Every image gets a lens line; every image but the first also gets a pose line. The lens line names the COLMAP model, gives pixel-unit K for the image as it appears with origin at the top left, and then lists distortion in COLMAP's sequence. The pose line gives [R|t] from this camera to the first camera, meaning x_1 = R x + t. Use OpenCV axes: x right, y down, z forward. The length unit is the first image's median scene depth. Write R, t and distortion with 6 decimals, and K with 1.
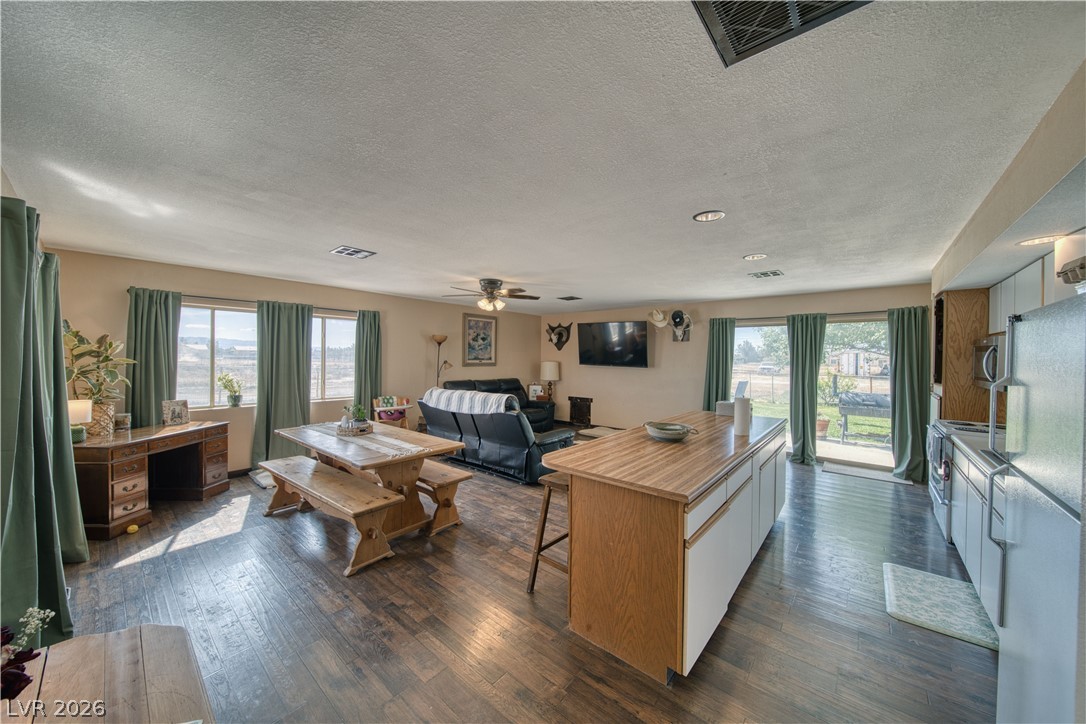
lens RADIAL K [[382.5, 0, 537.4], [0, 382.5, 358.9], [0, 0, 1]] dist [-0.002418, -0.000876]
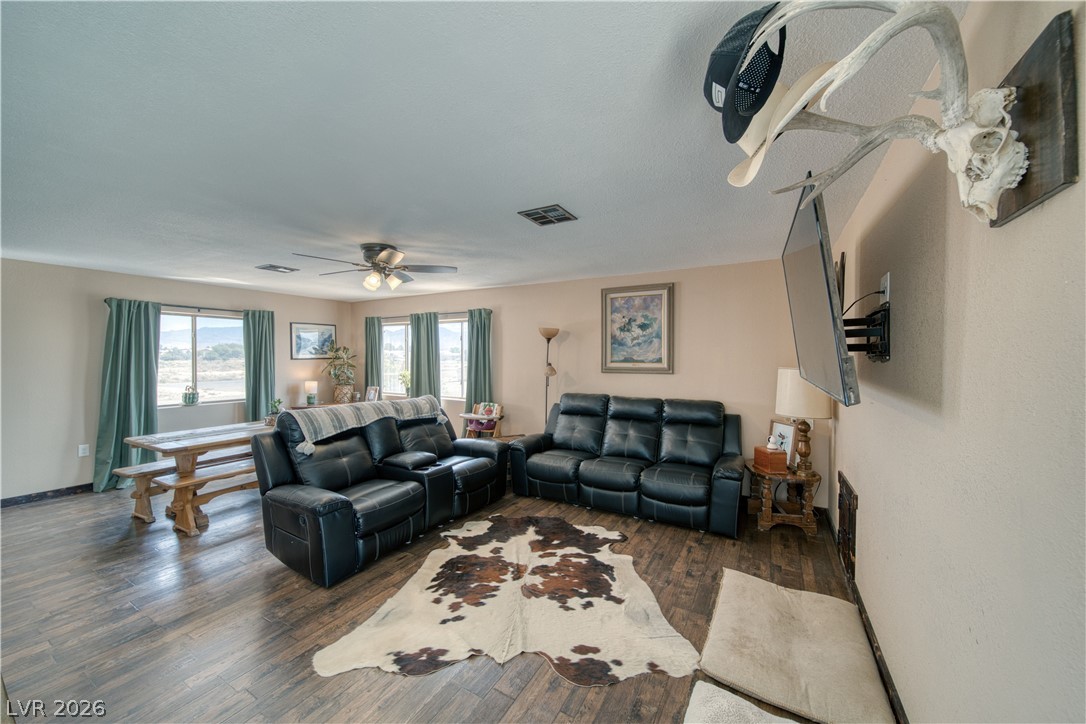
lens RADIAL K [[382.5, 0, 554.4], [0, 382.5, 360.7], [0, 0, 1]] dist [-0.002418, -0.000876]
pose [[0.197773, -0.000083, -0.980248, 0.380382], [-0.002792, 0.999996, -0.000648, 0.000245], [0.980244, 0.002865, 0.197772, 0.721455]]
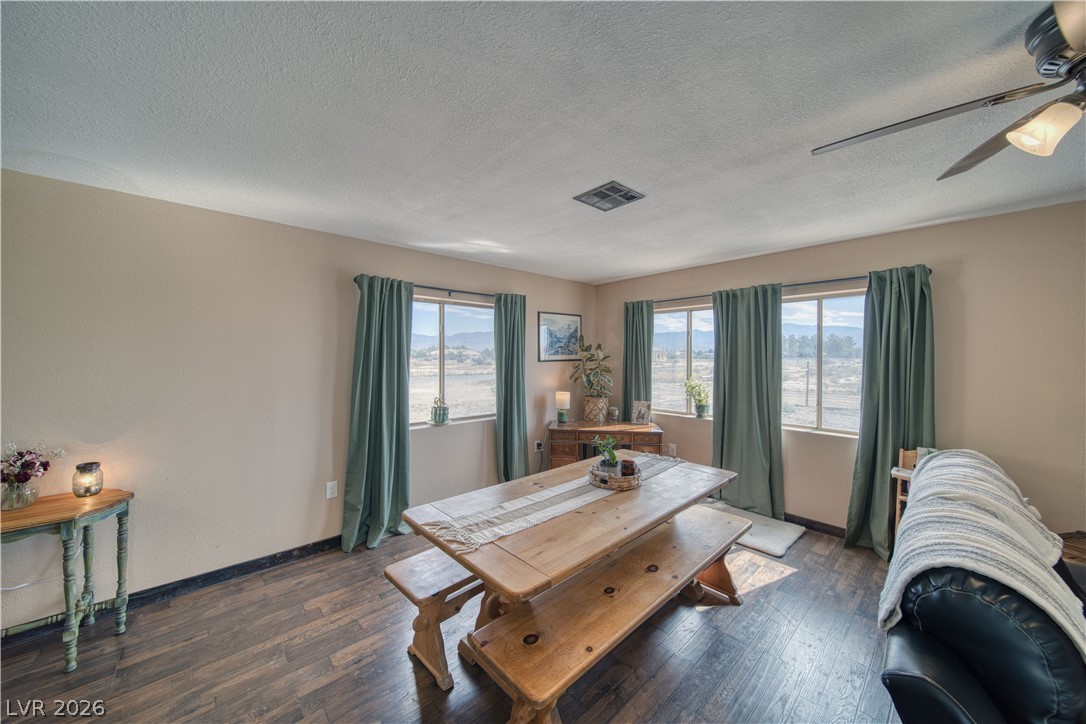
lens RADIAL K [[382.5, 0, 566.2], [0, 382.5, 359.5], [0, 0, 1]] dist [-0.002418, -0.000876]
pose [[-0.111883, -0.005741, -0.993705, 0.072537], [-0.006748, 0.999965, -0.005017, -0.001779], [0.993698, 0.006144, -0.111918, 0.447236]]
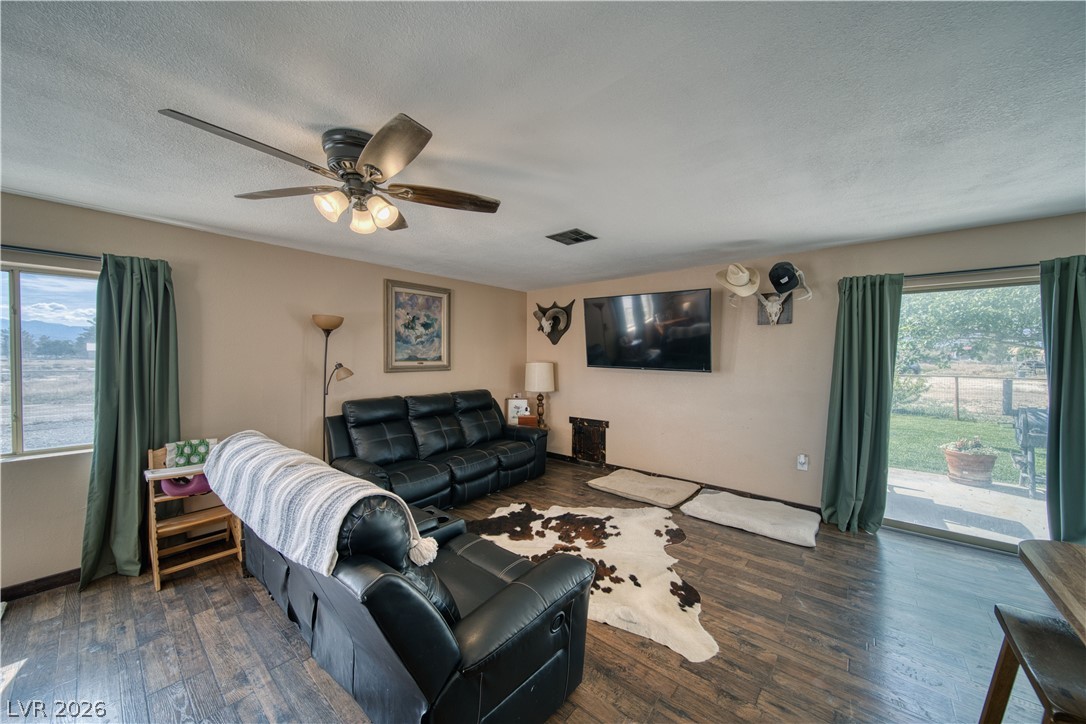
lens RADIAL K [[382.5, 0, 520.8], [0, 382.5, 360.9], [0, 0, 1]] dist [-0.002418, -0.000876]
pose [[0.999310, -0.008992, -0.036029, 0.026032], [0.009355, 0.999907, 0.009911, -0.001620], [0.035936, -0.010241, 0.999302, 0.393738]]
